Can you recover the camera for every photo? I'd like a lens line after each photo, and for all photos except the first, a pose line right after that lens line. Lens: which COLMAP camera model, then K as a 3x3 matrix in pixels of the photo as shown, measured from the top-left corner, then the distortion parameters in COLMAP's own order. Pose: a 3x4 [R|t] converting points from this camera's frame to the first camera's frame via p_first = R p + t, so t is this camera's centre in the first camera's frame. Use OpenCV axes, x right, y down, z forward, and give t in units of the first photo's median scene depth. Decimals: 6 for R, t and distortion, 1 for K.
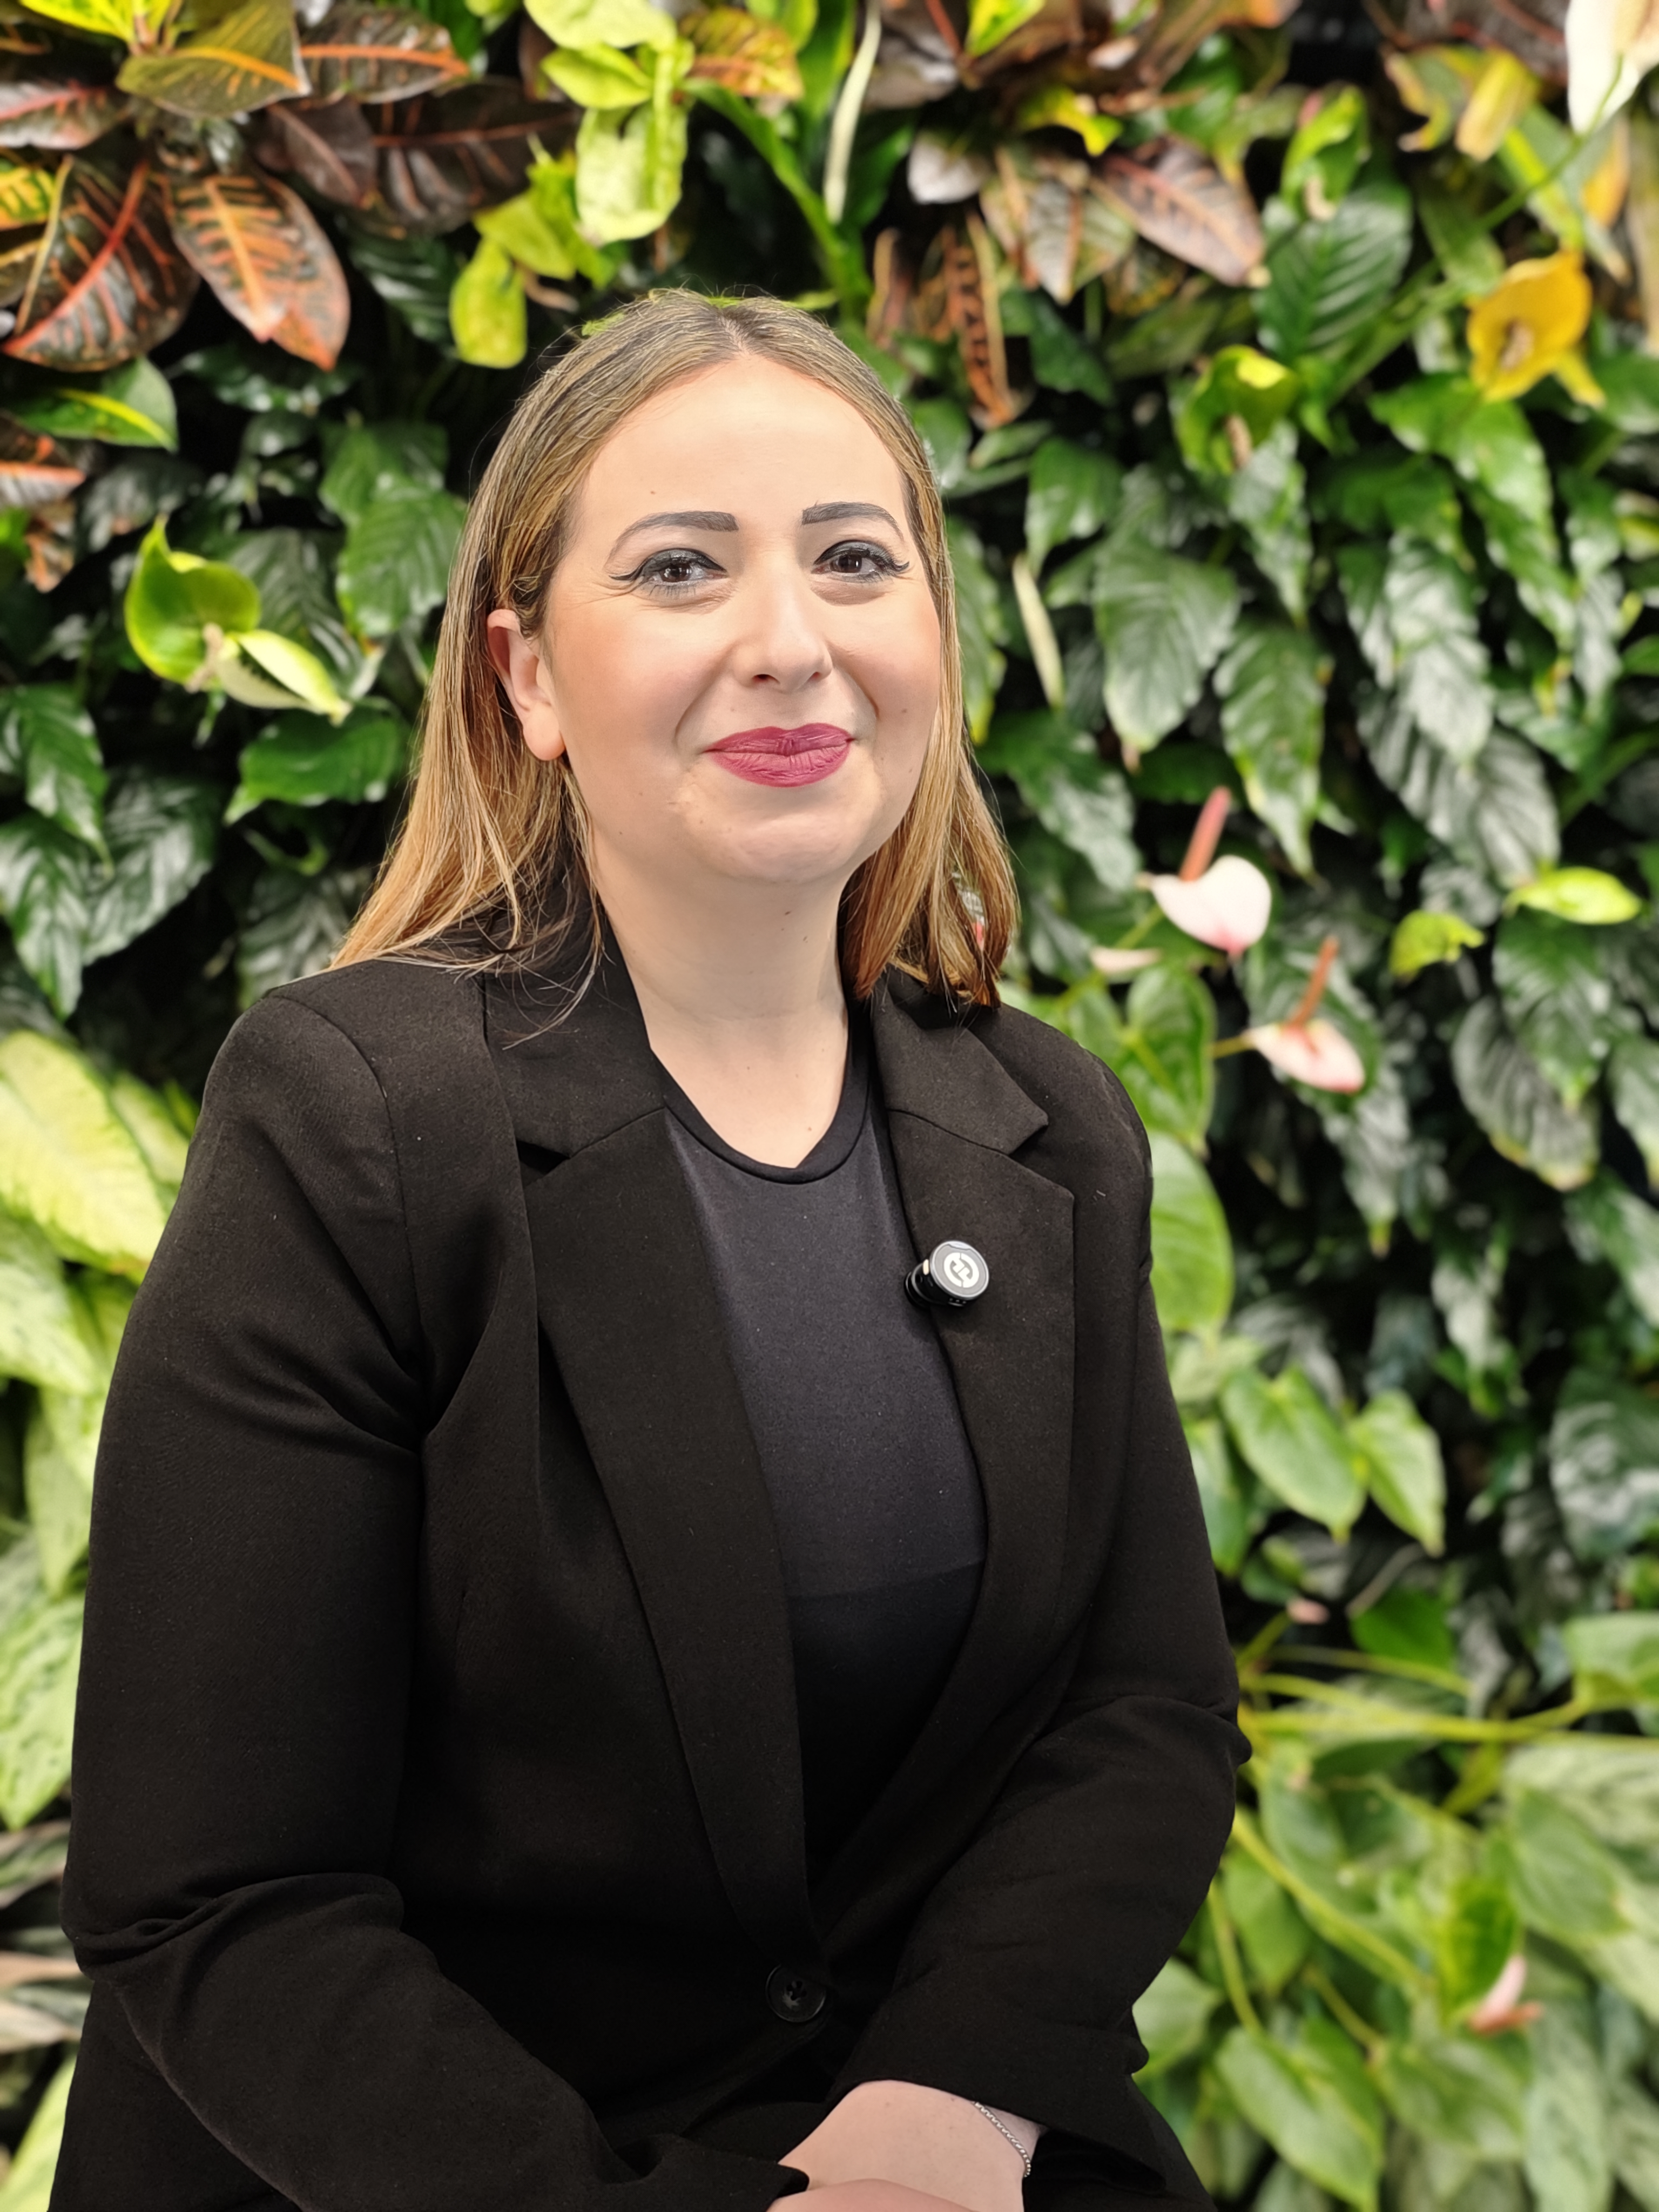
lens RADIAL K [[2842.1, 0, 829.8], [0, 2842.1, 1125.8], [0, 0, 1]] dist [-0.026394, 0.000000]
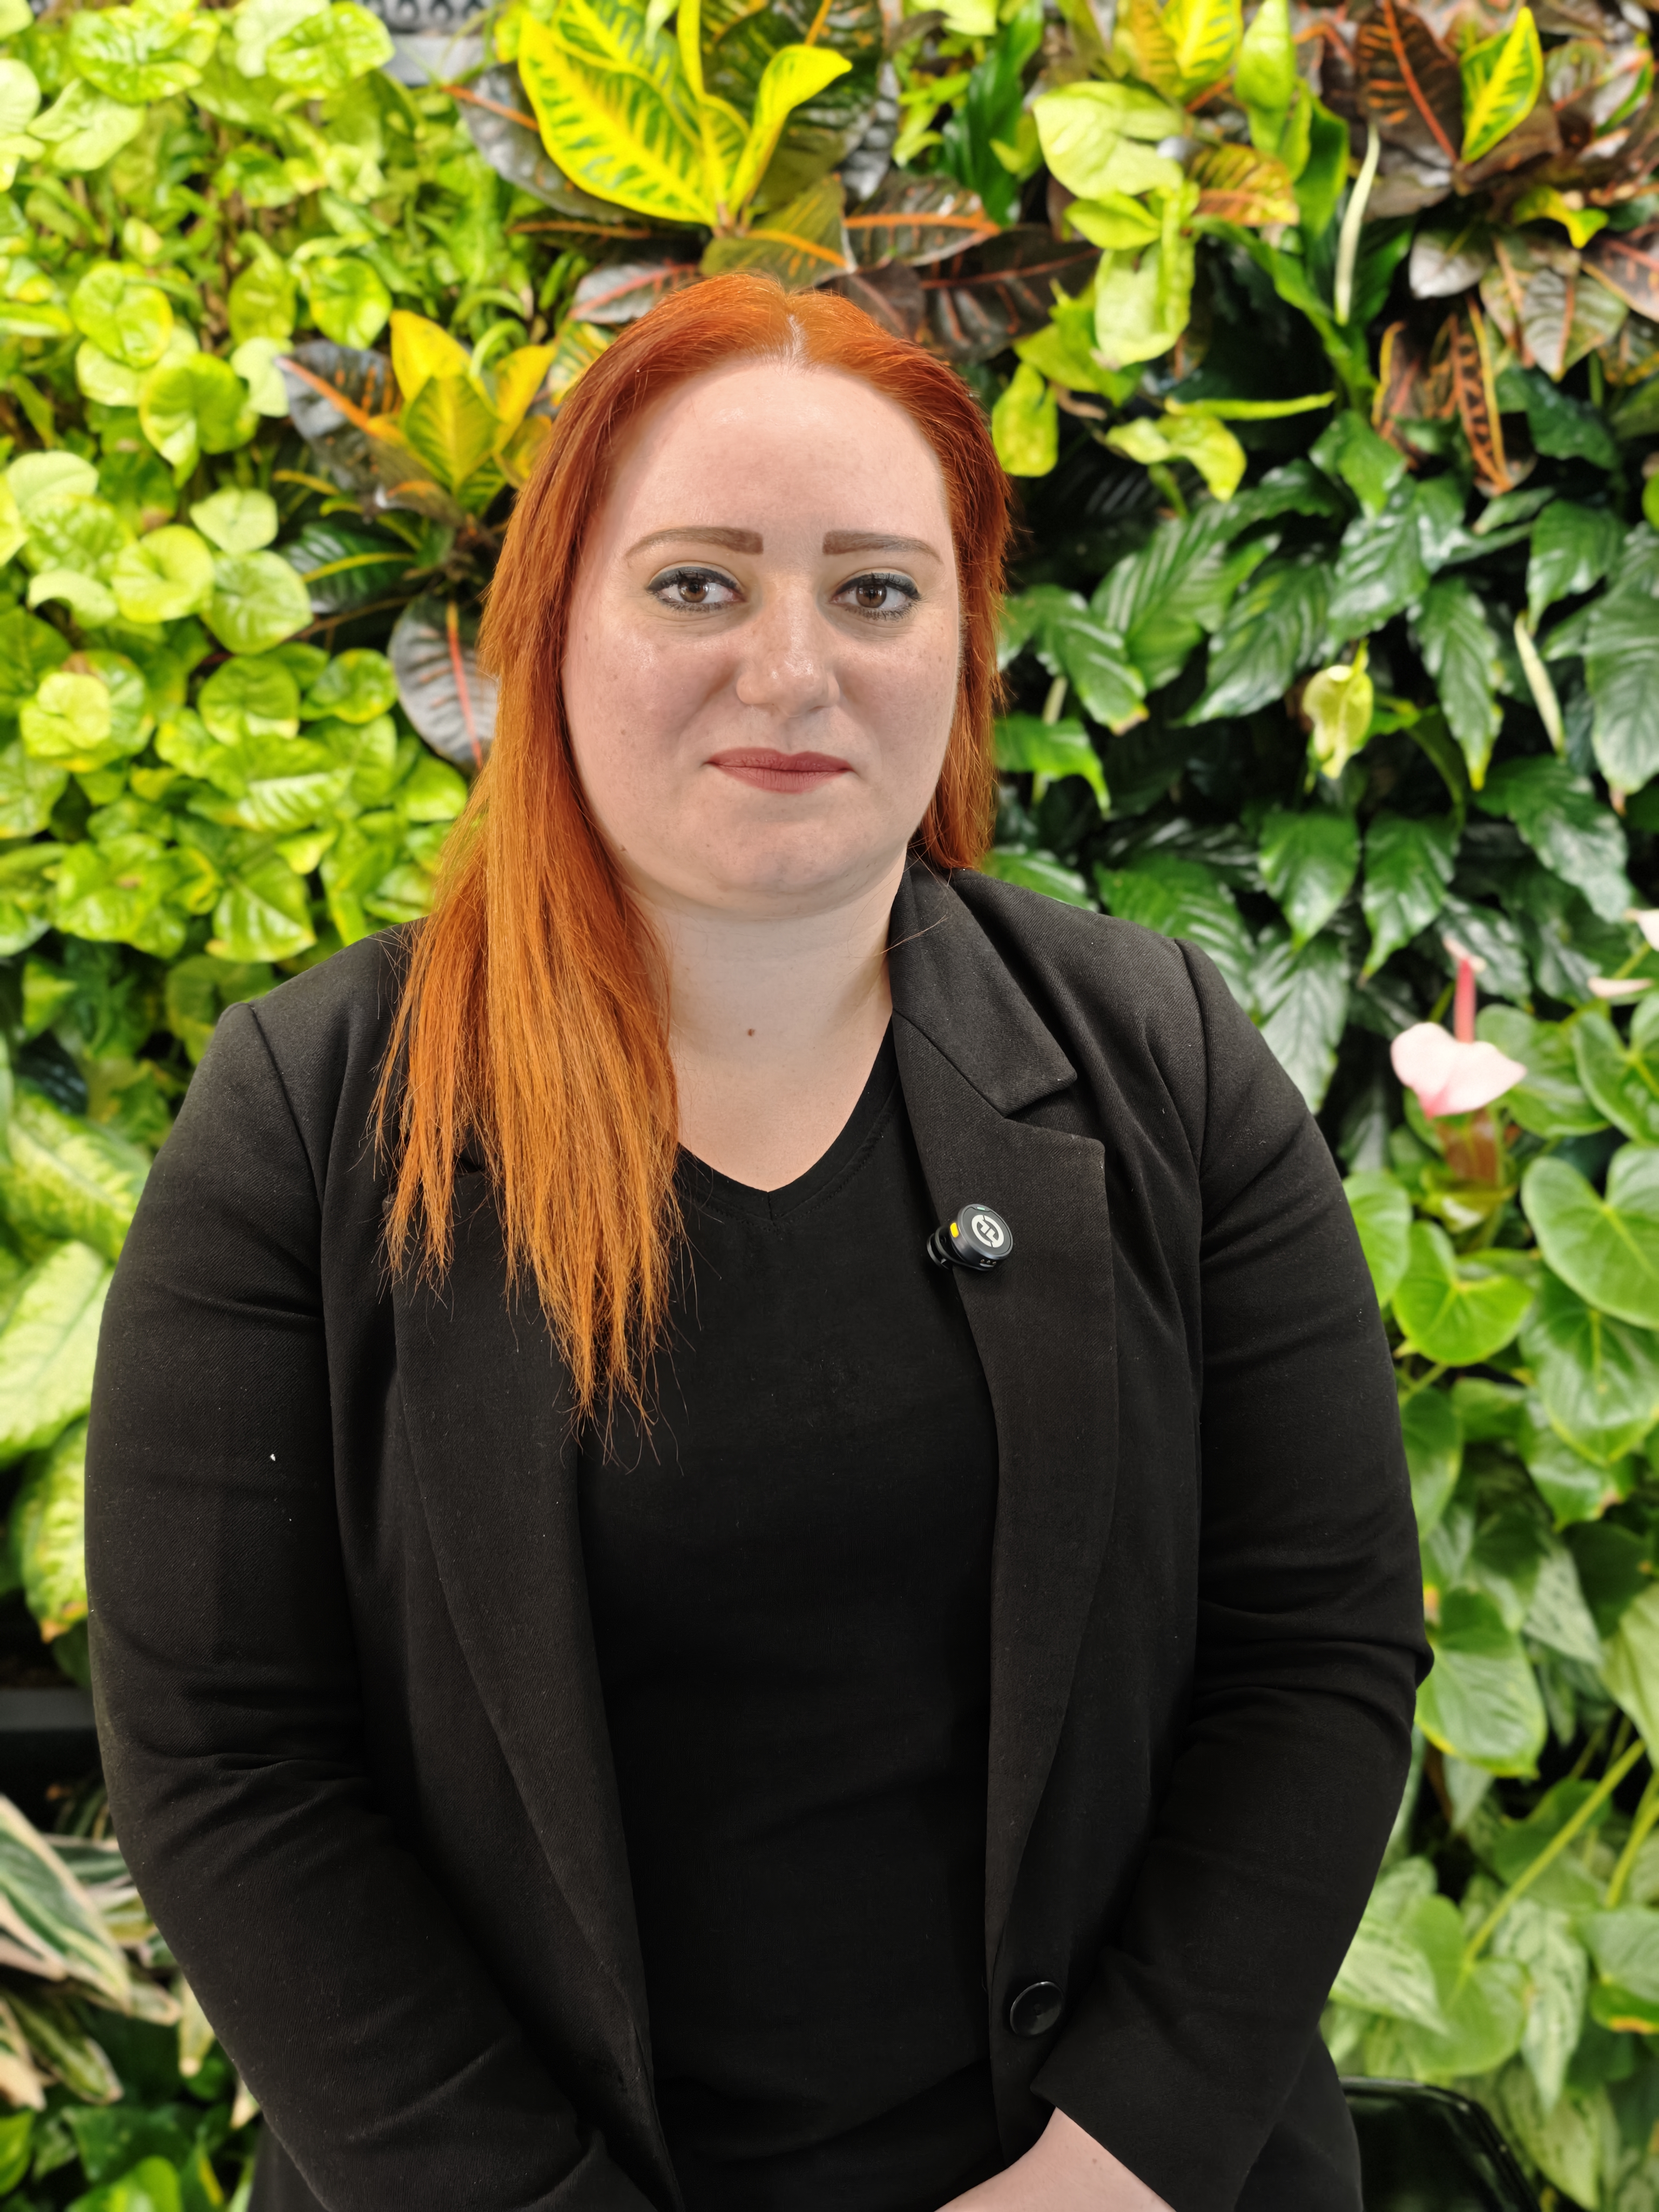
lens RADIAL K [[2955.1, 0, 830.6], [0, 2955.1, 1097.8], [0, 0, 1]] dist [0.018705, 0.000000]
pose [[0.973776, -0.003037, -0.227487, 0.069816], [0.000376, 0.999931, -0.011736, -0.003171], [0.227507, 0.011343, 0.973710, -0.164853]]
